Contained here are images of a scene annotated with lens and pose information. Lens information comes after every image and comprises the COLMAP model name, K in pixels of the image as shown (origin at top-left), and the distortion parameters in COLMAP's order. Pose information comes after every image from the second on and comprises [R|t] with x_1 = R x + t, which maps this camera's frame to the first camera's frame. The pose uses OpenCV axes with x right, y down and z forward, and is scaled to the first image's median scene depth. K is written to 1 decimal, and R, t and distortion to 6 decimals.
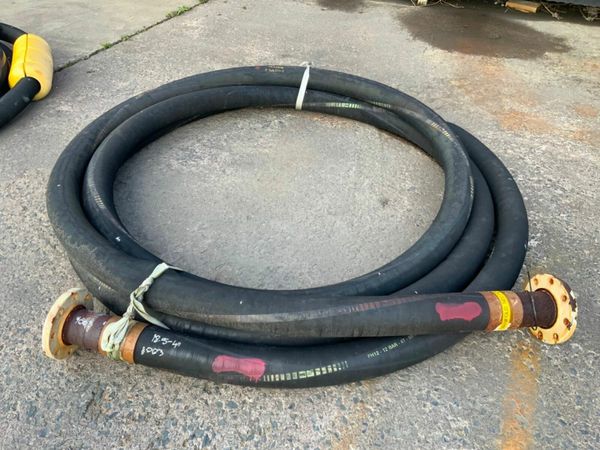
lens RADIAL K [[494.9, 0, 300.0], [0, 494.9, 225.0], [0, 0, 1]] dist [0.096885, -0.205704]
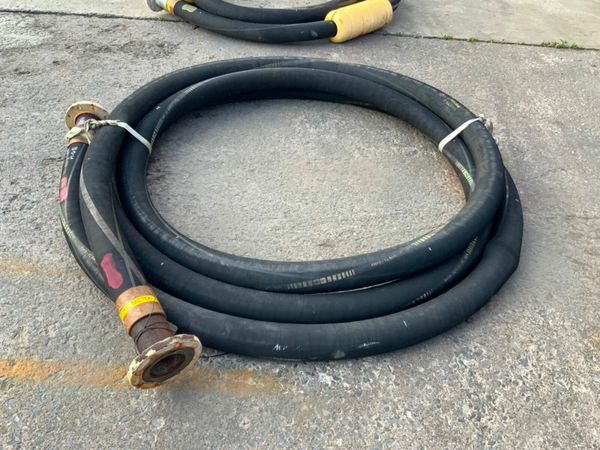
lens RADIAL K [[494.9, 0, 300.0], [0, 494.9, 225.0], [0, 0, 1]] dist [0.096885, -0.205704]
pose [[0.390545, 0.615280, -0.684767, 0.711567], [-0.620721, 0.725315, 0.297696, -0.295889], [0.679838, 0.308786, 0.665185, 0.317044]]
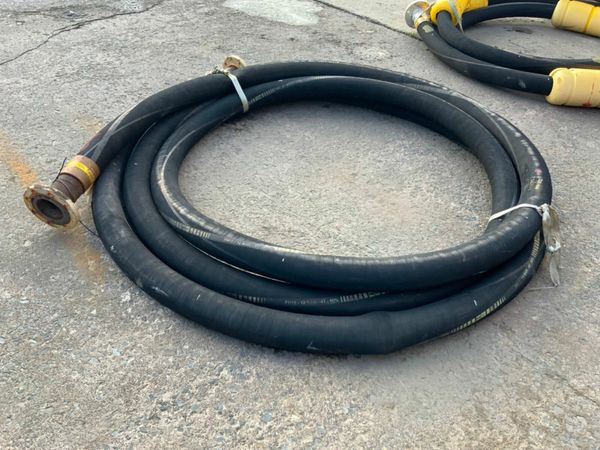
lens RADIAL K [[494.9, 0, 300.0], [0, 494.9, 225.0], [0, 0, 1]] dist [0.096885, -0.205704]
pose [[-0.423113, 0.548942, -0.720860, 0.759095], [-0.610352, 0.415321, 0.674521, -0.666936], [0.669661, 0.725377, 0.159320, 0.825421]]
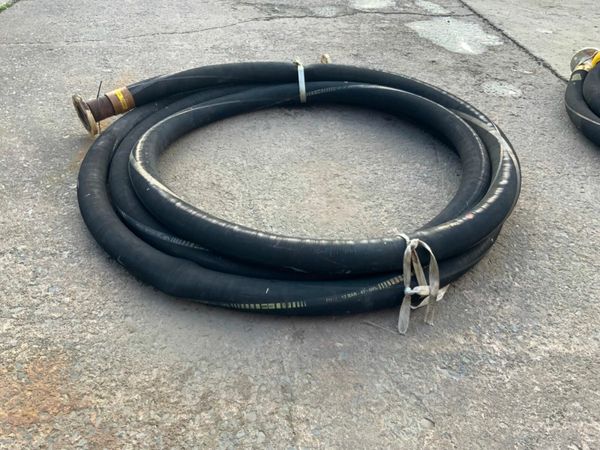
lens RADIAL K [[494.9, 0, 300.0], [0, 494.9, 225.0], [0, 0, 1]] dist [0.096885, -0.205704]
pose [[-0.874716, 0.258021, -0.410241, 0.429309], [-0.337419, 0.283391, 0.897685, -0.949037], [0.347880, 0.923642, -0.160825, 1.219317]]
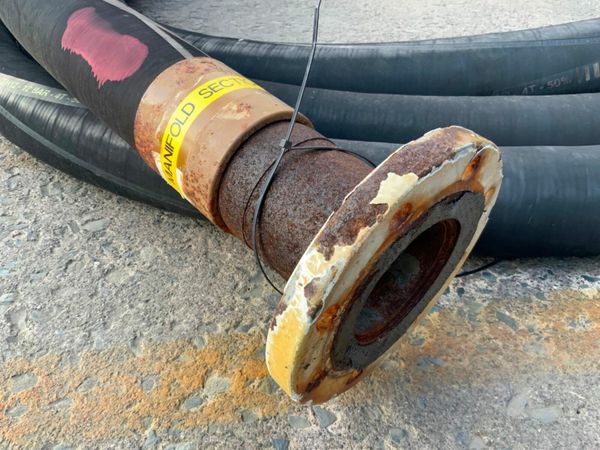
lens RADIAL K [[494.9, 0, 300.0], [0, 494.9, 225.0], [0, 0, 1]] dist [0.096885, -0.205704]
pose [[0.538643, 0.502100, -0.676579, 0.408750], [-0.514161, 0.832055, 0.208144, 0.082055], [0.667460, 0.235755, 0.706341, 0.538488]]
